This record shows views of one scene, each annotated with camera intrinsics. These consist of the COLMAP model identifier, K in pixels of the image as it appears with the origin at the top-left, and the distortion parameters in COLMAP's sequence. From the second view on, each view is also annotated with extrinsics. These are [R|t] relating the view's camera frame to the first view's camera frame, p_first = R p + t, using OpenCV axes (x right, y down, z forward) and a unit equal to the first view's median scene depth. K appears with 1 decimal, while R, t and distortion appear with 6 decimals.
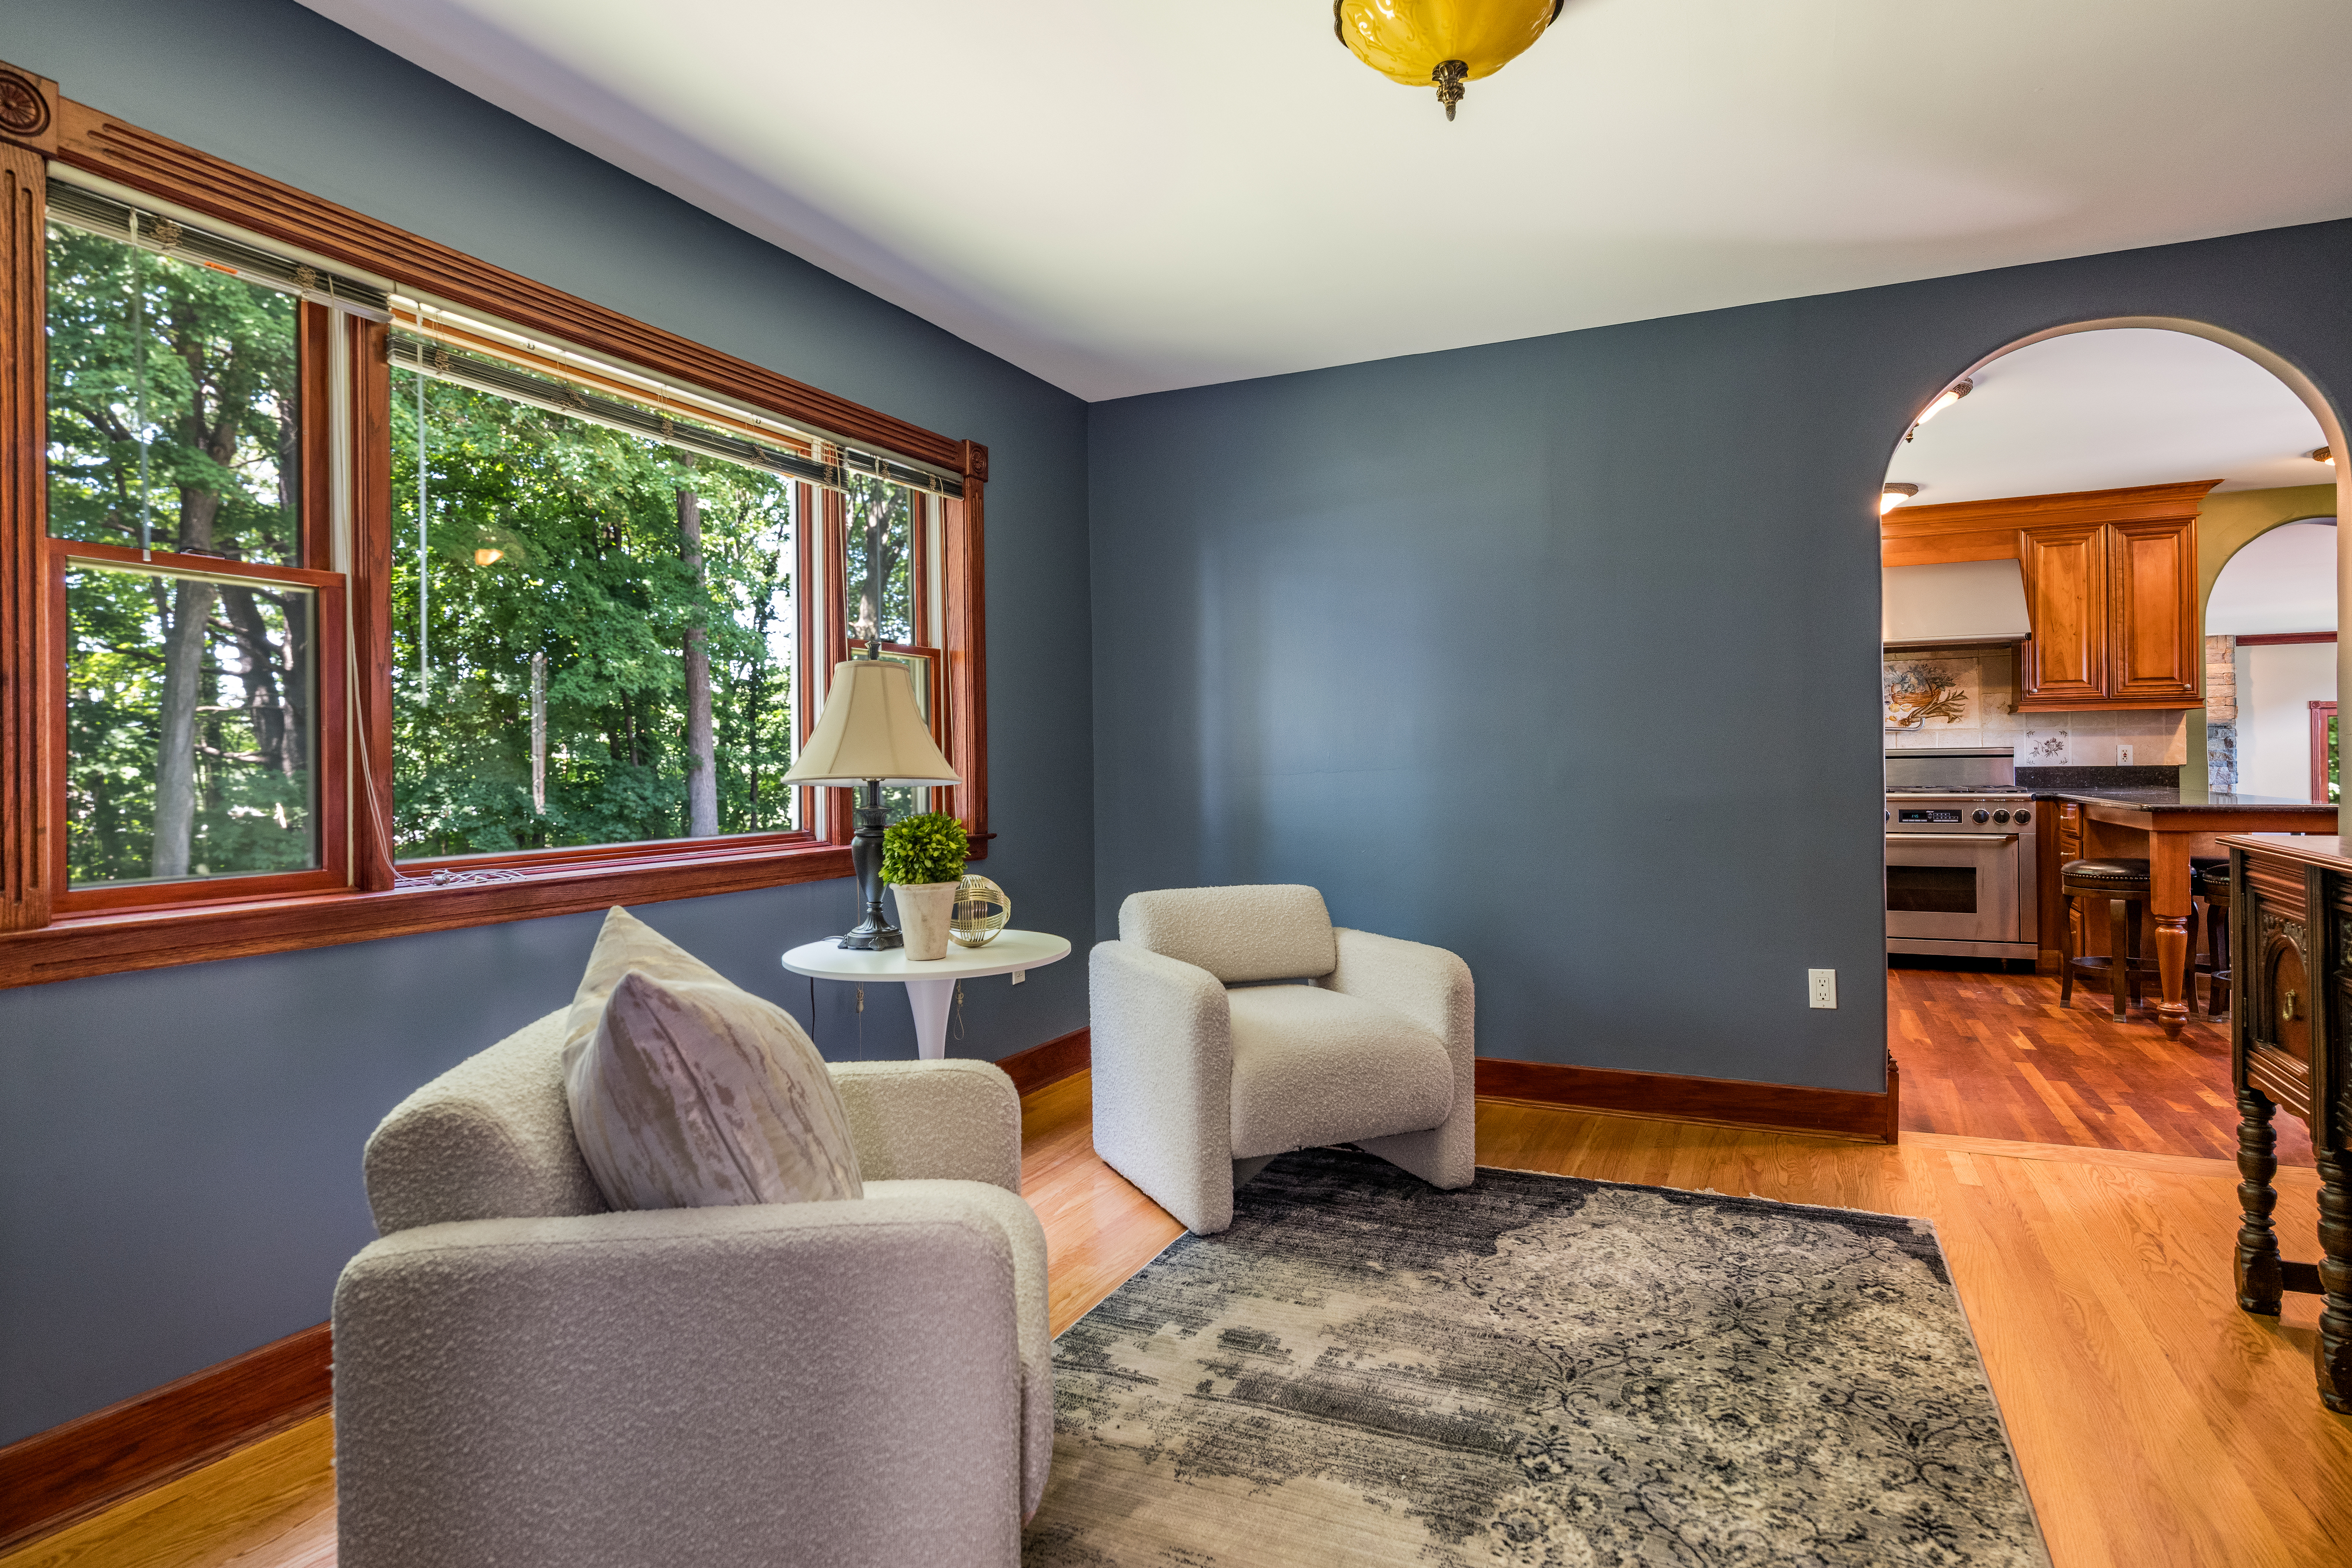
lens RADIAL K [[1274.5, 0, 1179.5], [0, 1274.5, 775.0], [0, 0, 1]] dist [0.004321, -0.000201]
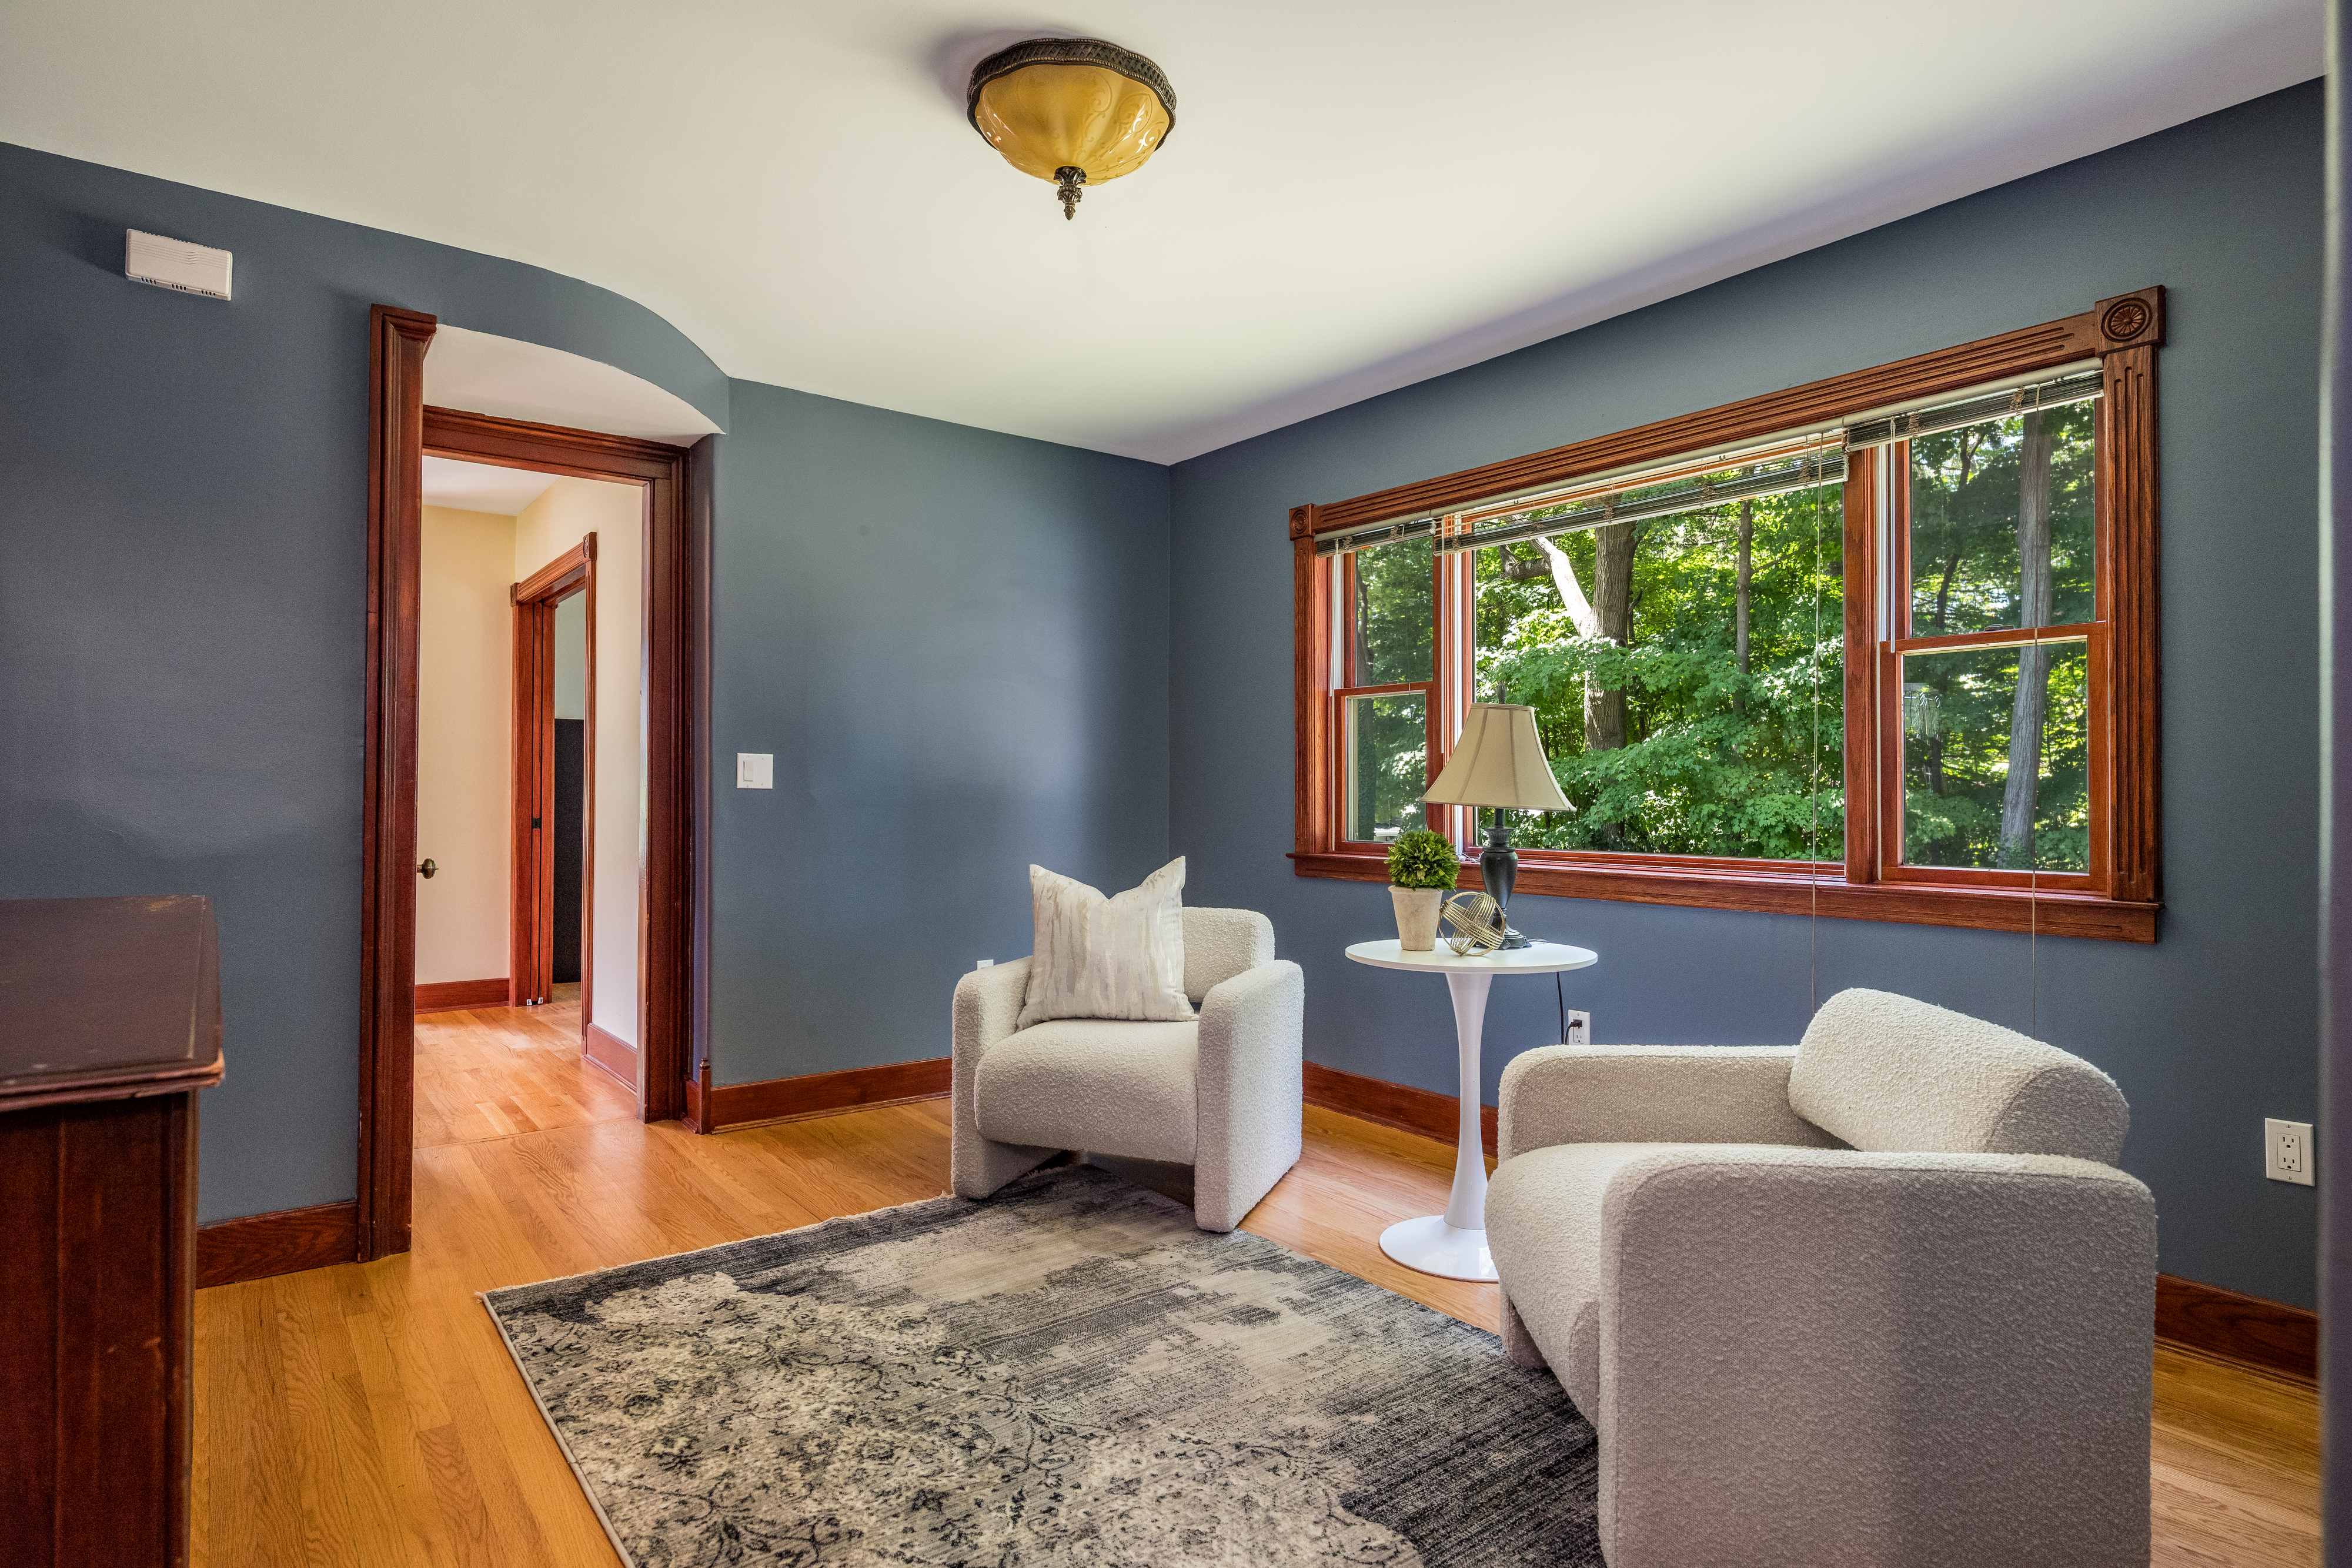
lens RADIAL K [[1274.5, 0, 1178.4], [0, 1274.5, 777.2], [0, 0, 1]] dist [0.004321, -0.000201]
pose [[-0.459392, -0.002009, -0.888231, 1.184841], [-0.009338, 0.999953, 0.002568, -0.025751], [0.888185, 0.009474, -0.459389, 1.621287]]
